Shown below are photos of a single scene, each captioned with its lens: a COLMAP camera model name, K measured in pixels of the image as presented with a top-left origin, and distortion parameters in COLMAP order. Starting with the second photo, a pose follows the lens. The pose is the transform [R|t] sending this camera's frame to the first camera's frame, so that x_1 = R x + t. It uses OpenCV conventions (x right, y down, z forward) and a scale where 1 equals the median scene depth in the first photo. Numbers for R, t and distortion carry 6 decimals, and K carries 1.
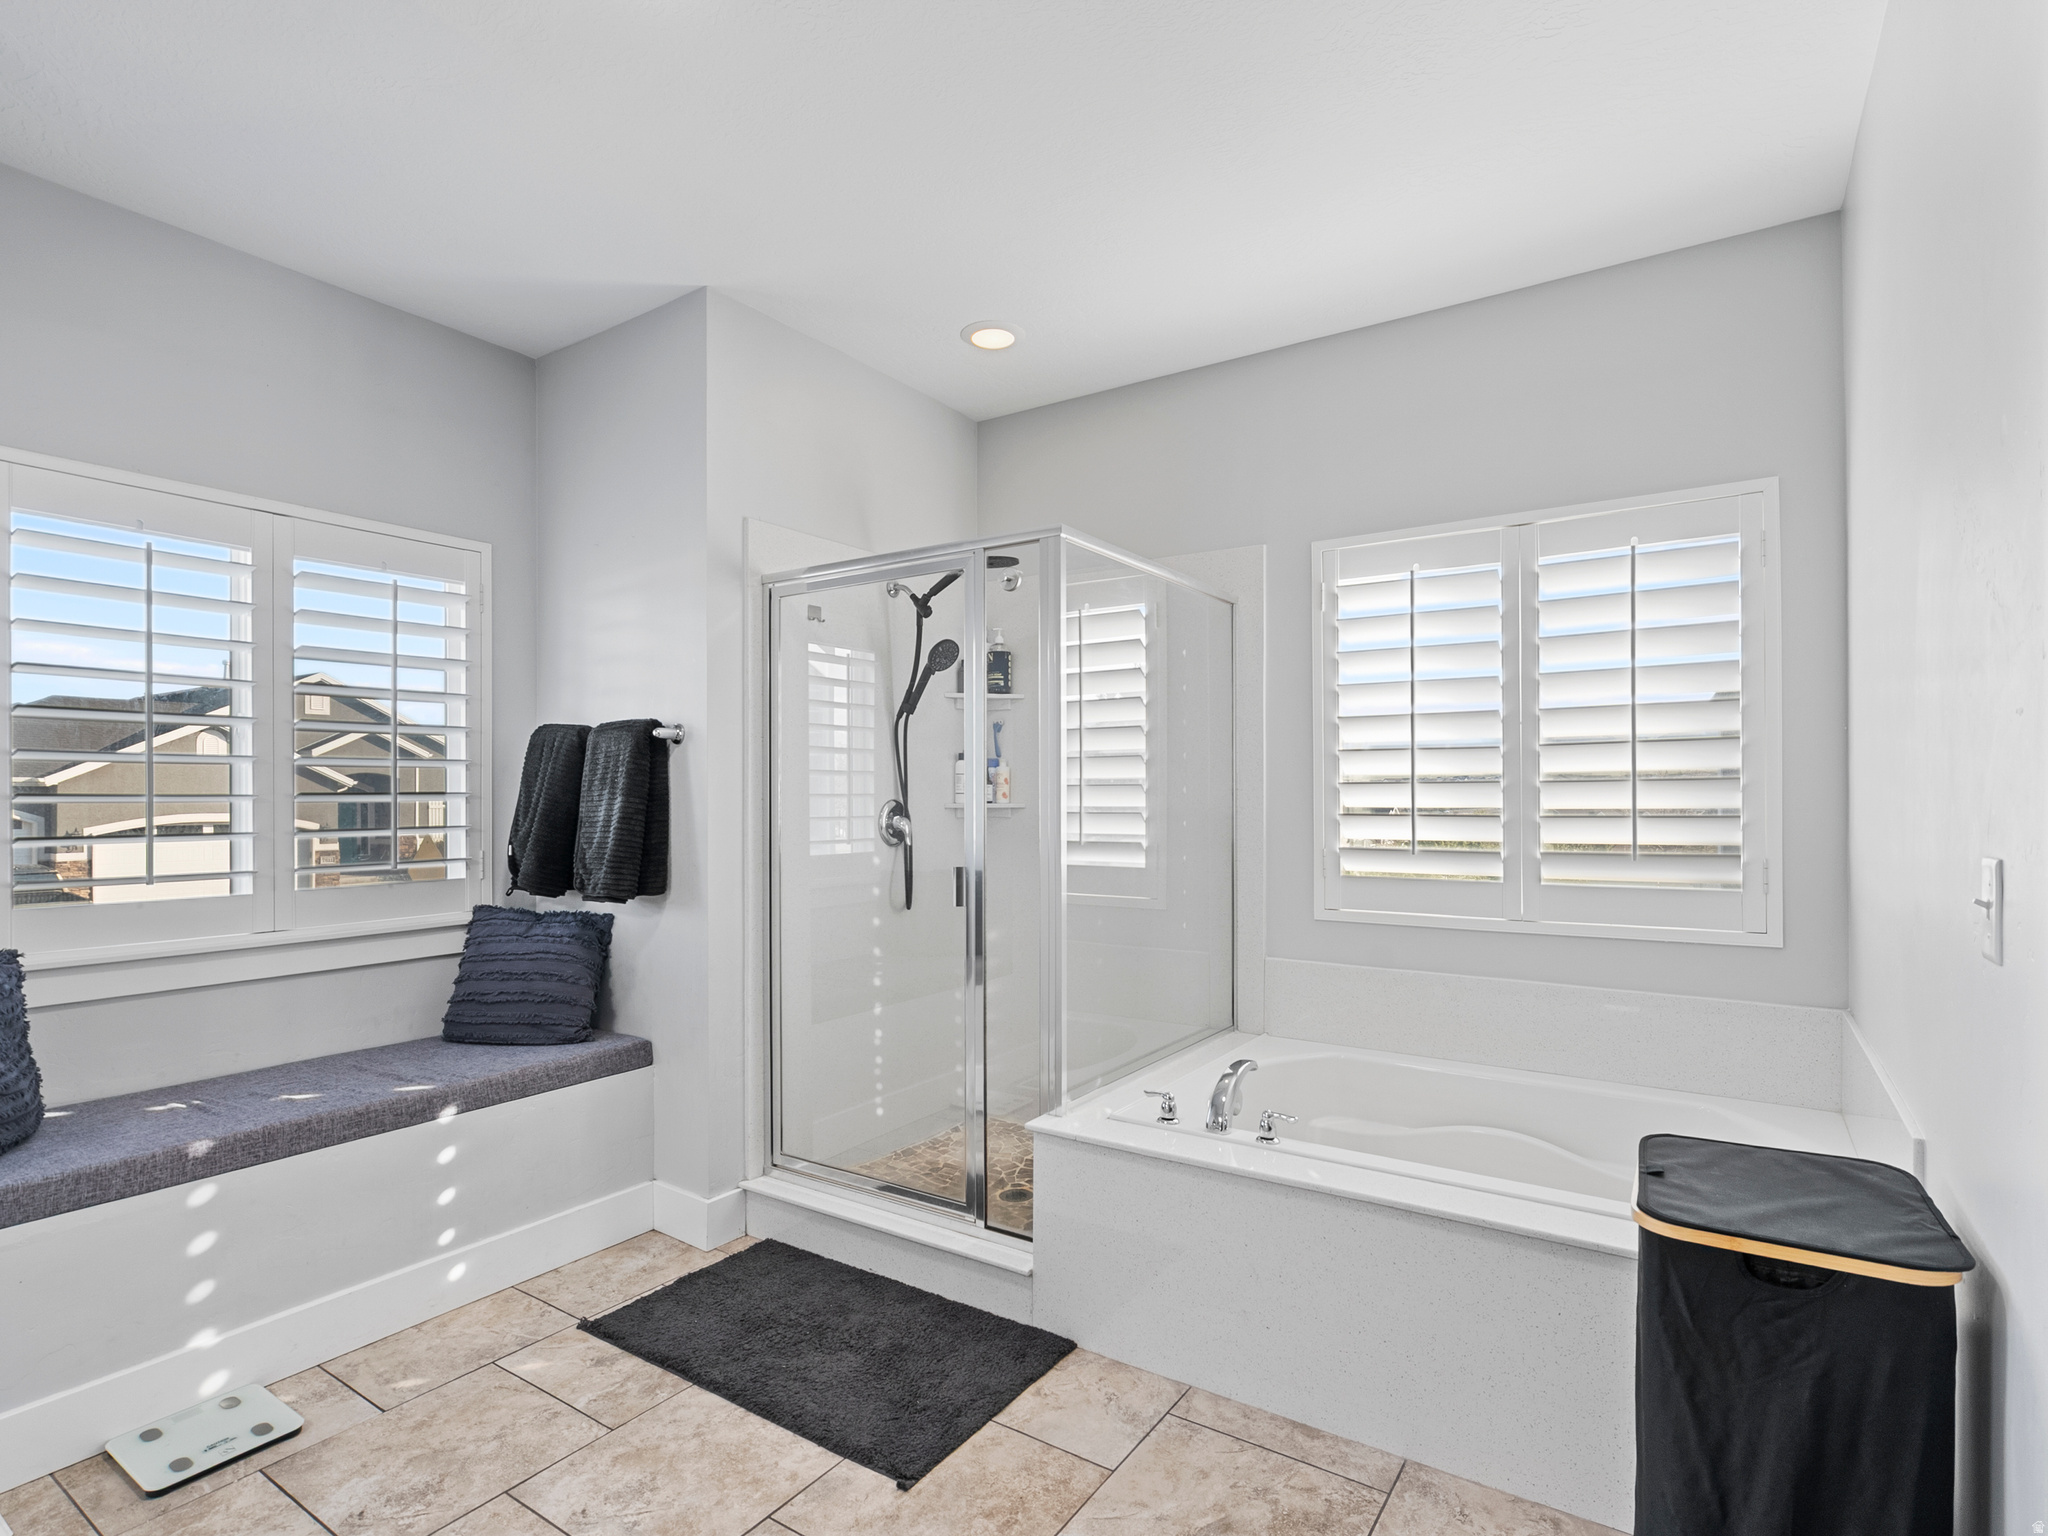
lens RADIAL K [[1044.7, 0, 1025.0], [0, 1044.7, 782.1], [0, 0, 1]] dist [-0.000476, 0.003018]
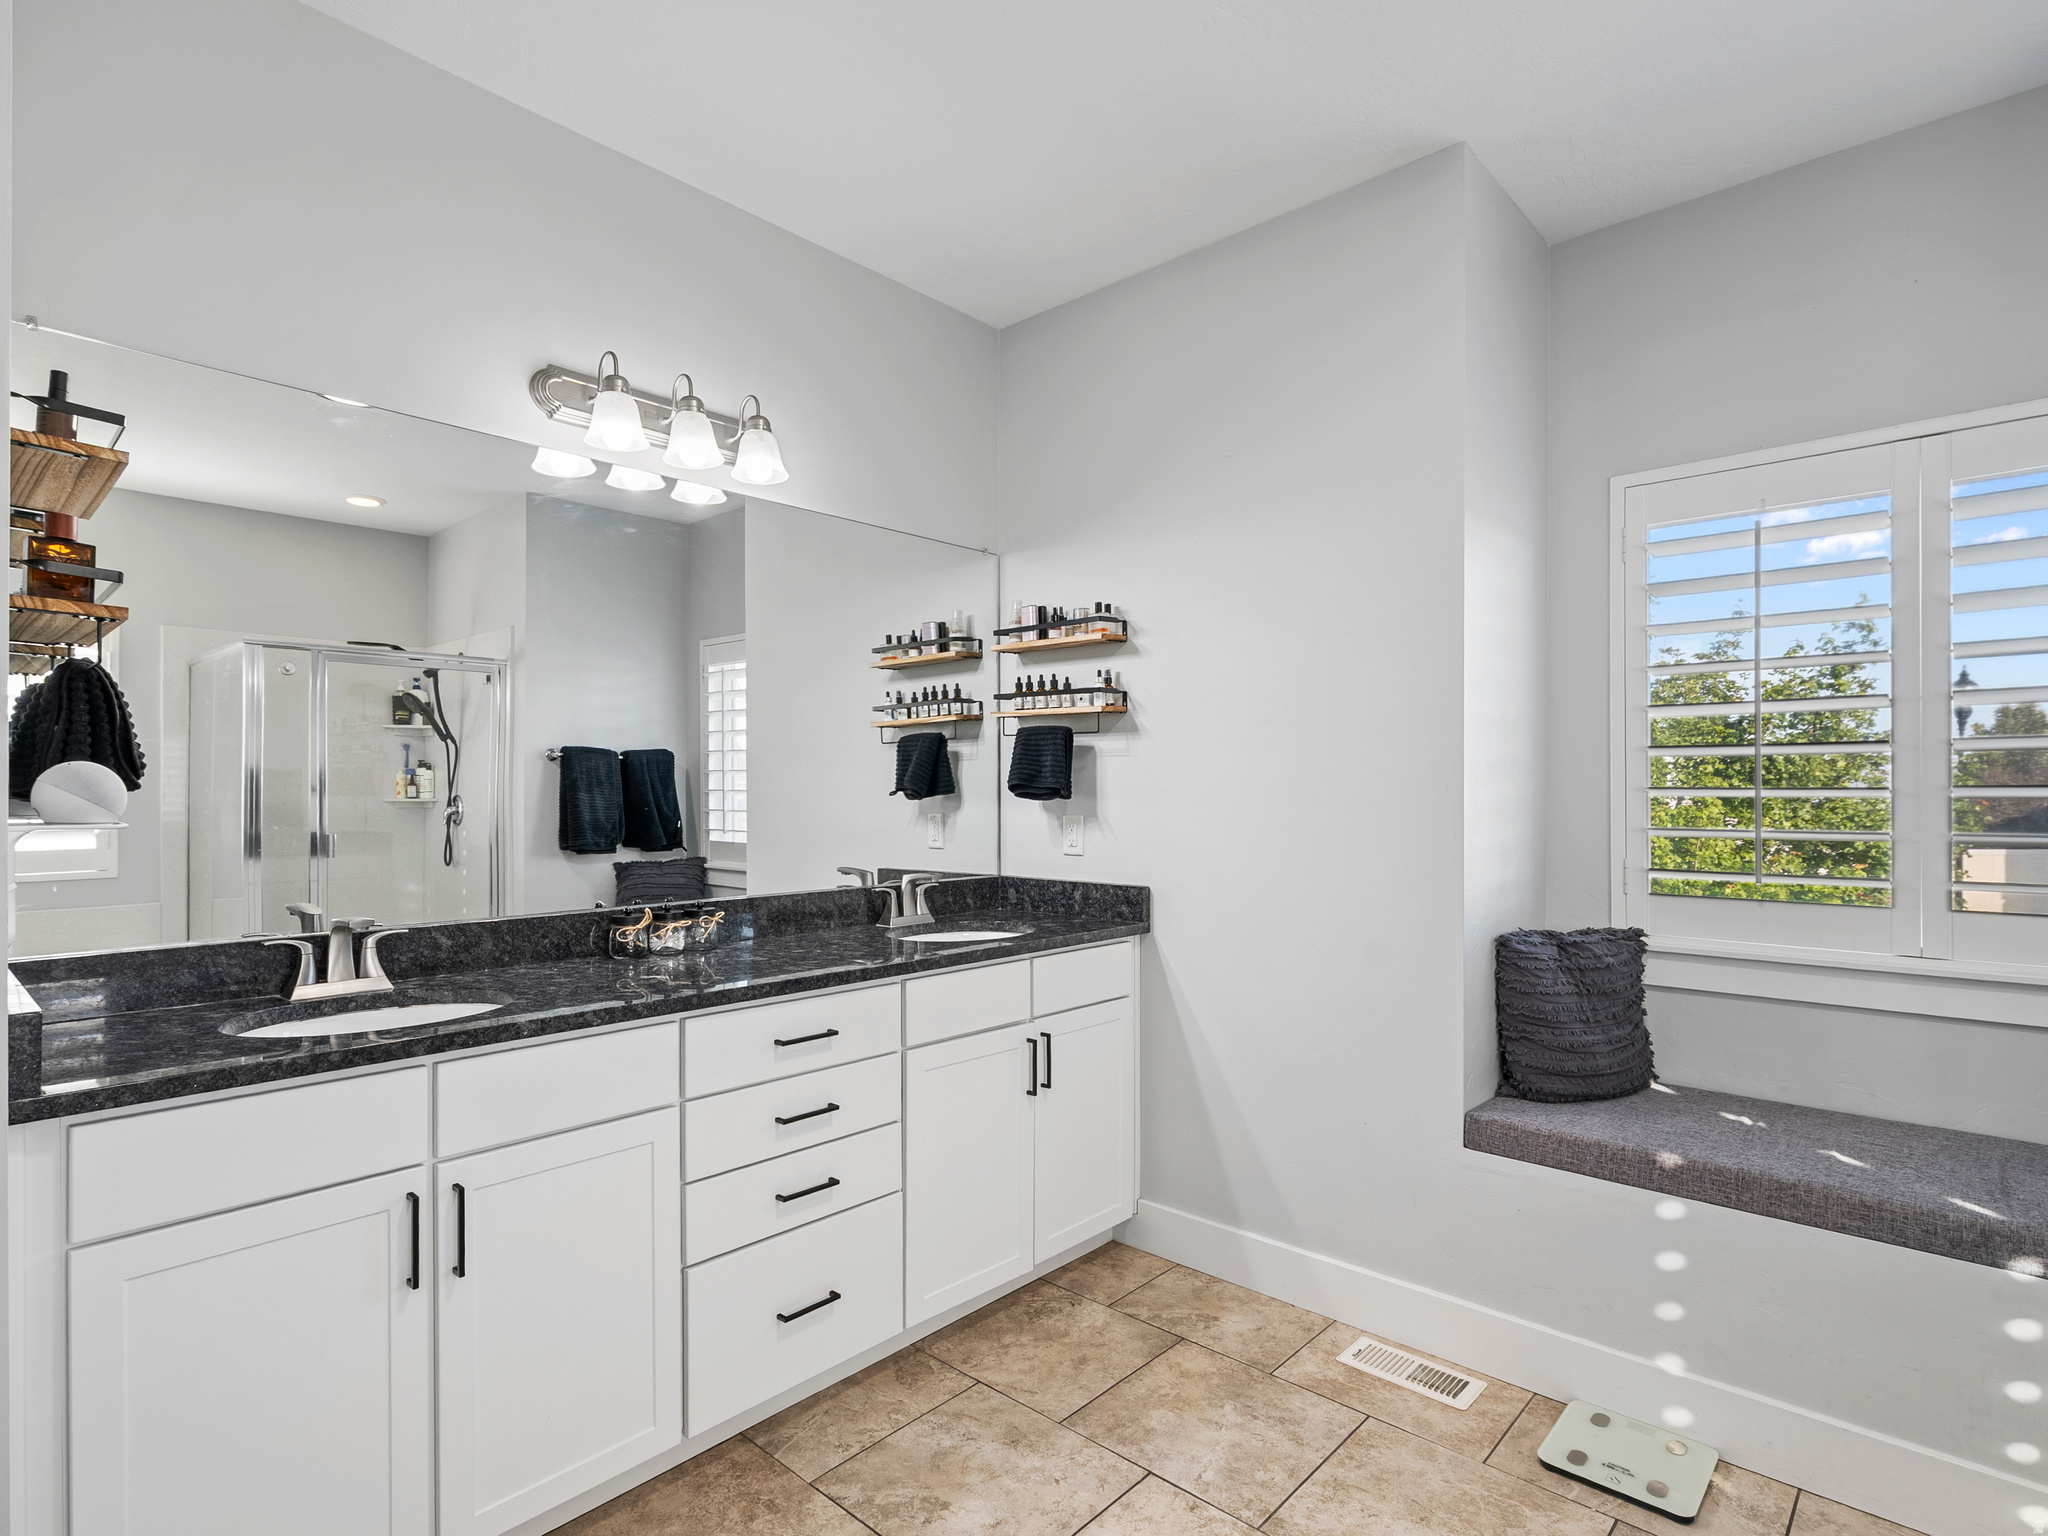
lens RADIAL K [[1044.7, 0, 1017.6], [0, 1044.7, 783.0], [0, 0, 1]] dist [-0.000476, 0.003018]
pose [[-0.134843, -0.003822, -0.990860, 0.223663], [0.014035, 0.999885, -0.005766, 0.004037], [0.990768, -0.014684, -0.134774, 0.527930]]
